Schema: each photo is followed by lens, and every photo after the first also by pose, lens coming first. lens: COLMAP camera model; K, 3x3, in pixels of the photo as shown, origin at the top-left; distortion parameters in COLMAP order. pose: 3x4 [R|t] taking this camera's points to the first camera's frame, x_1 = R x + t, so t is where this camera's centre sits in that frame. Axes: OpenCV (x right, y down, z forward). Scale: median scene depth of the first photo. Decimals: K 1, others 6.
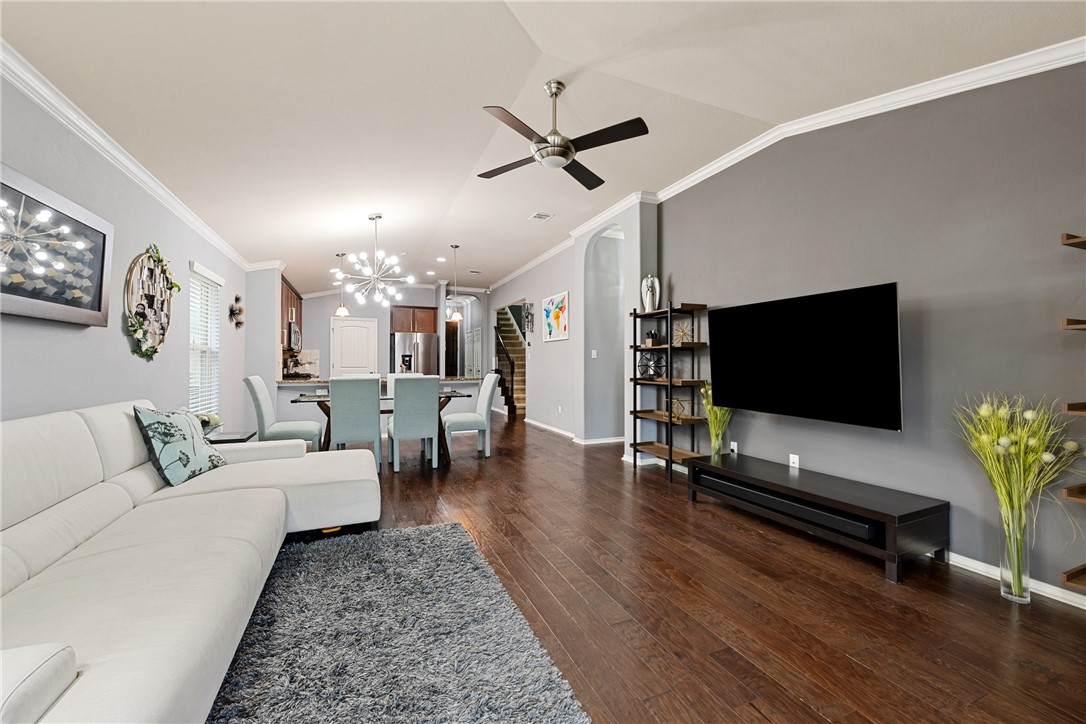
lens RADIAL K [[436.6, 0, 552.0], [0, 436.6, 359.1], [0, 0, 1]] dist [0.000773, -0.000059]
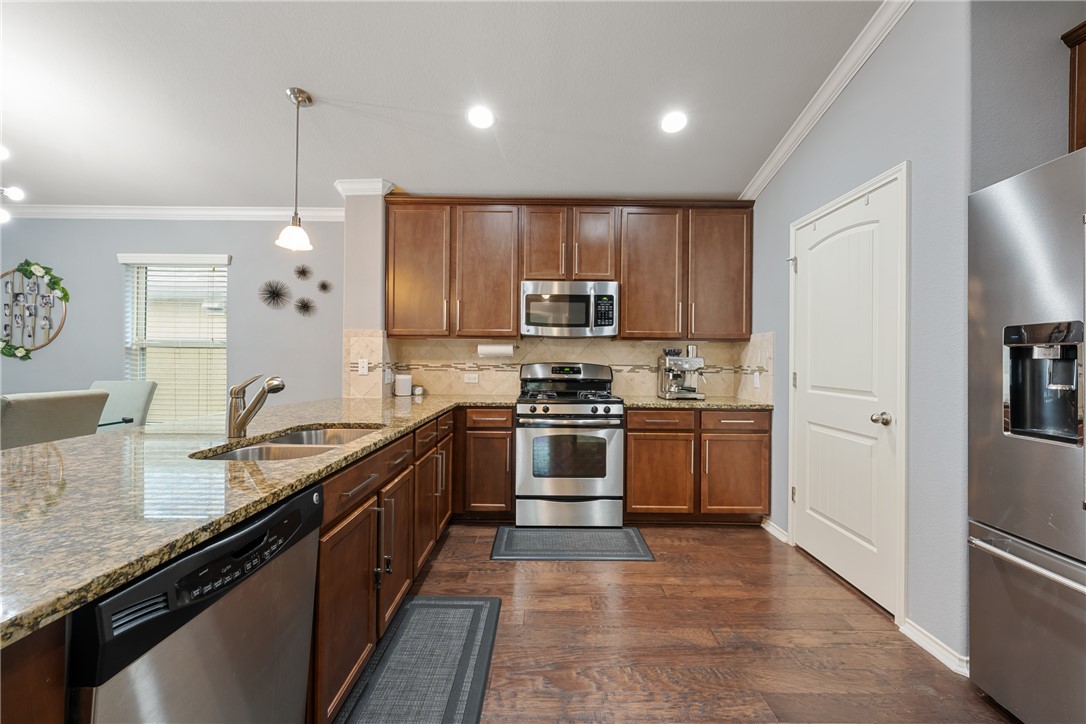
lens RADIAL K [[436.6, 0, 541.8], [0, 436.6, 357.7], [0, 0, 1]] dist [0.000773, -0.000059]
pose [[-0.403788, -0.004512, -0.914841, -0.373651], [-0.006725, 0.999975, -0.001963, 0.005833], [0.914828, 0.005360, -0.403808, 2.413836]]
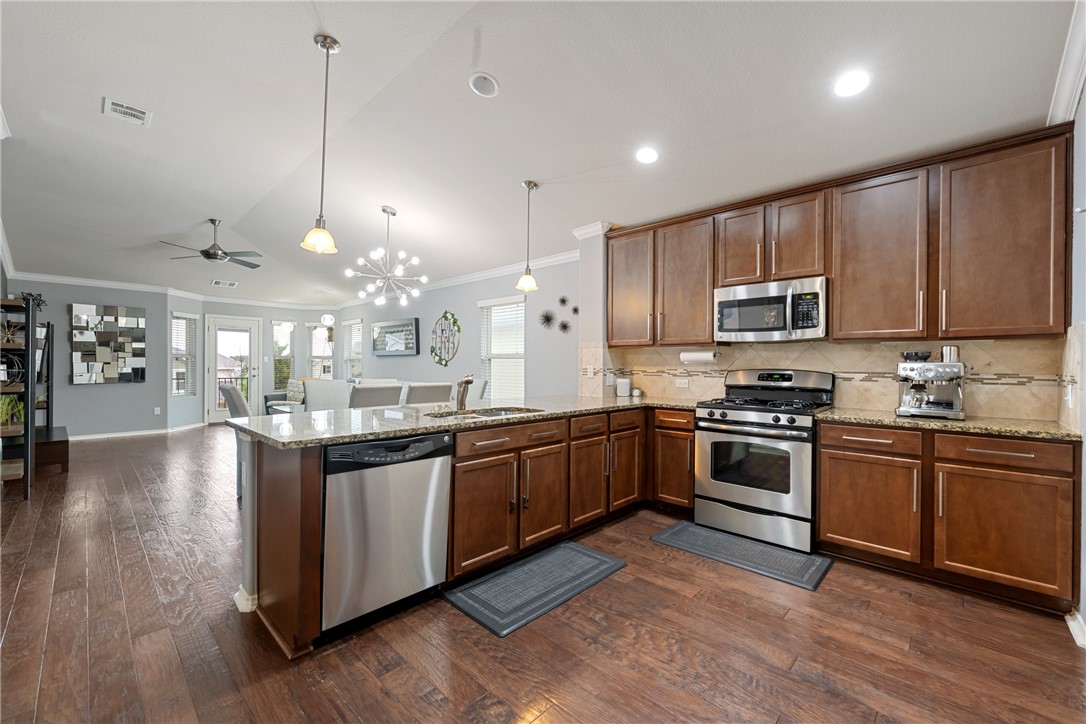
lens RADIAL K [[436.6, 0, 538.4], [0, 436.6, 366.6], [0, 0, 1]] dist [0.000773, -0.000059]
pose [[-0.925932, -0.001573, -0.377688, -0.490313], [-0.003915, 0.999978, 0.005433, 0.006537], [0.377671, 0.006509, -0.925917, 2.729668]]
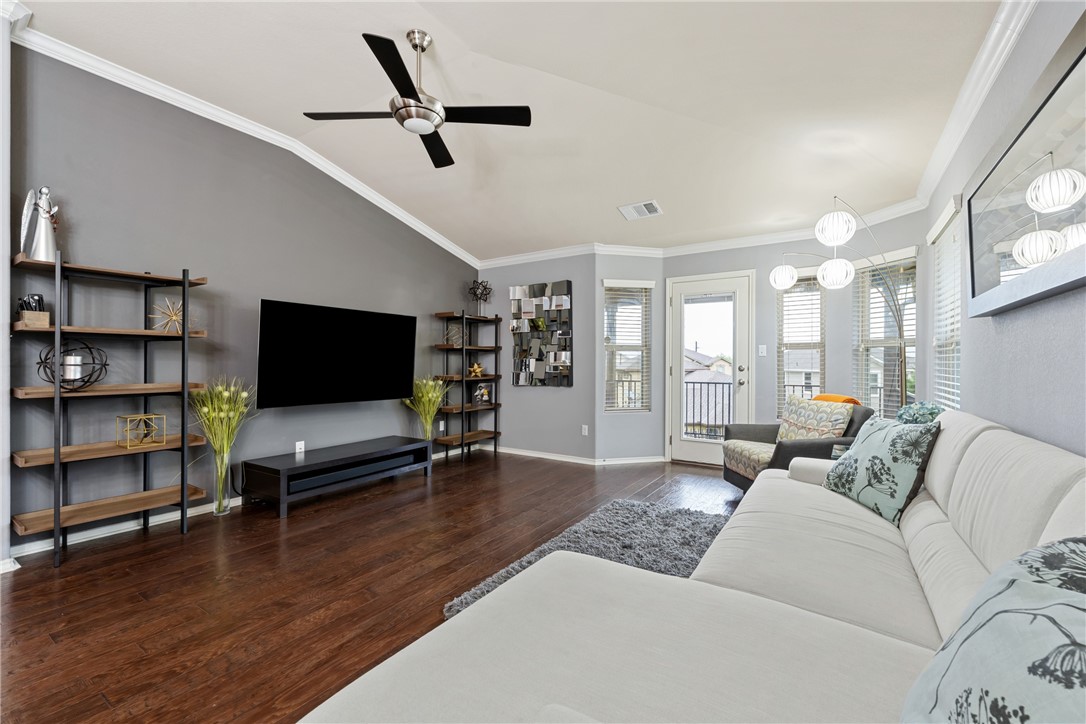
lens RADIAL K [[448.6, 0, 544.0], [0, 448.6, 362.7], [0, 0, 1]] dist [0.004012, 0.000006]
pose [[-0.540993, 0.000953, 0.841026, -0.728949], [-0.000329, 0.999999, -0.001345, 0.020730], [-0.841027, -0.001005, -0.540993, 1.079808]]
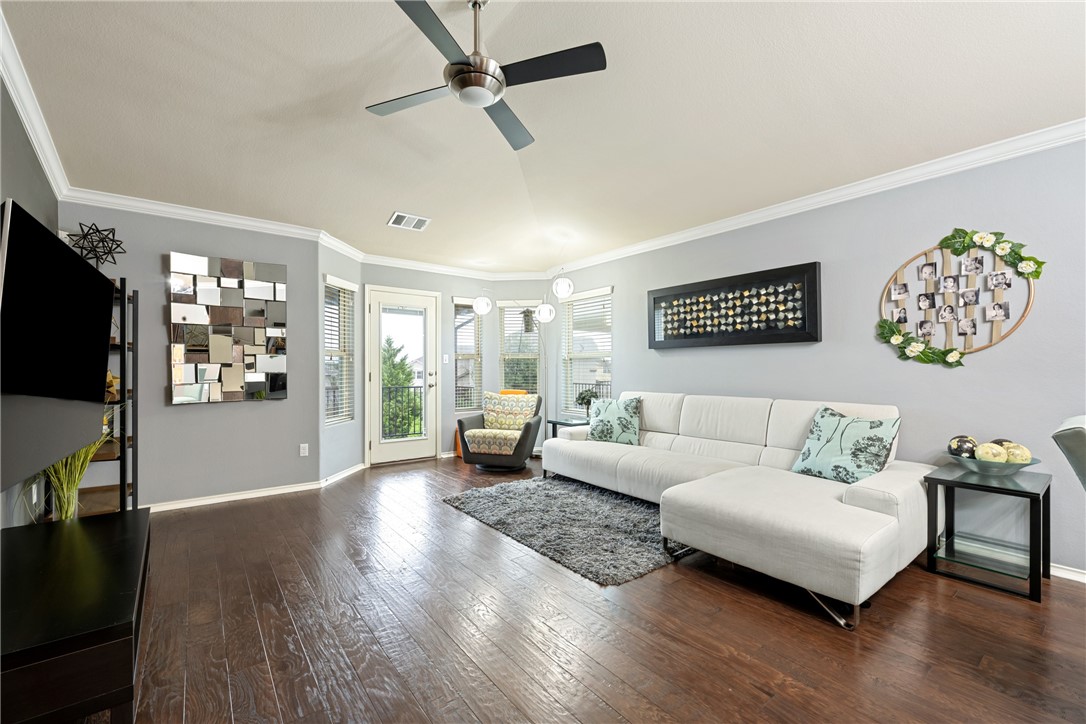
lens RADIAL K [[448.6, 0, 536.9], [0, 448.6, 371.0], [0, 0, 1]] dist [0.004012, 0.000006]
pose [[-0.974031, 0.002810, -0.226397, 0.046123], [0.001563, 0.999983, 0.005689, 0.018202], [0.226409, 0.005188, -0.974018, 1.485247]]
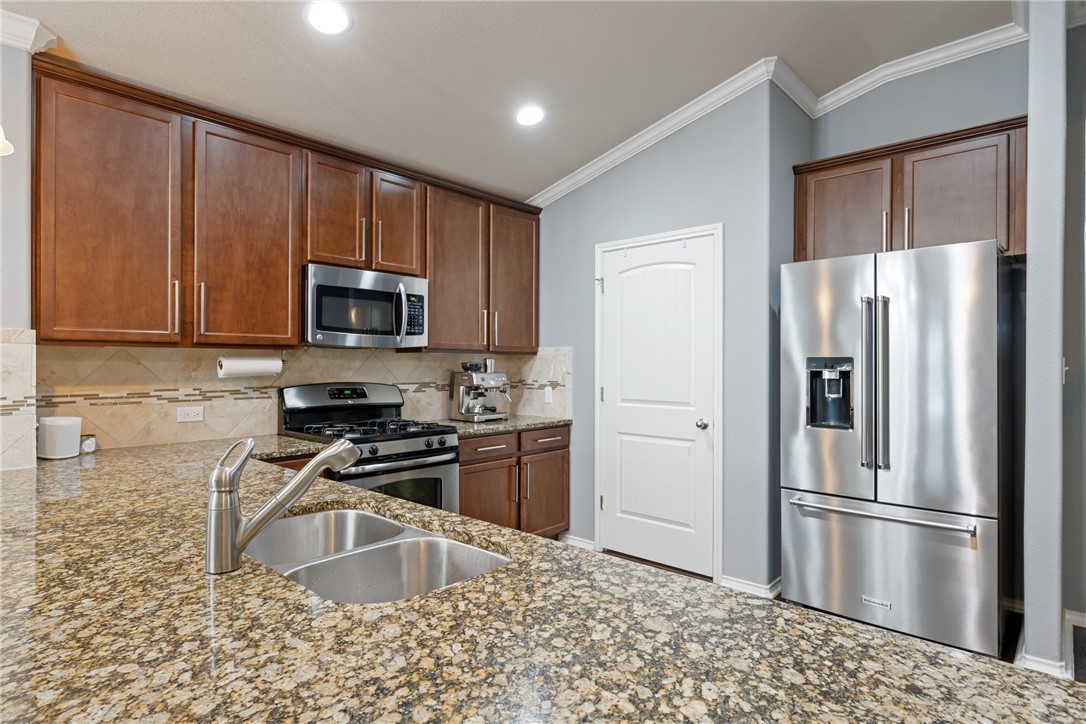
lens RADIAL K [[580.5, 0, 542.3], [0, 580.5, 364.4], [0, 0, 1]] dist [-0.003860, 0.000836]
pose [[0.406488, 0.003827, -0.913648, -0.318690], [-0.001517, 0.999993, 0.003513, -0.018437], [0.913655, -0.000042, 0.406491, 1.972559]]
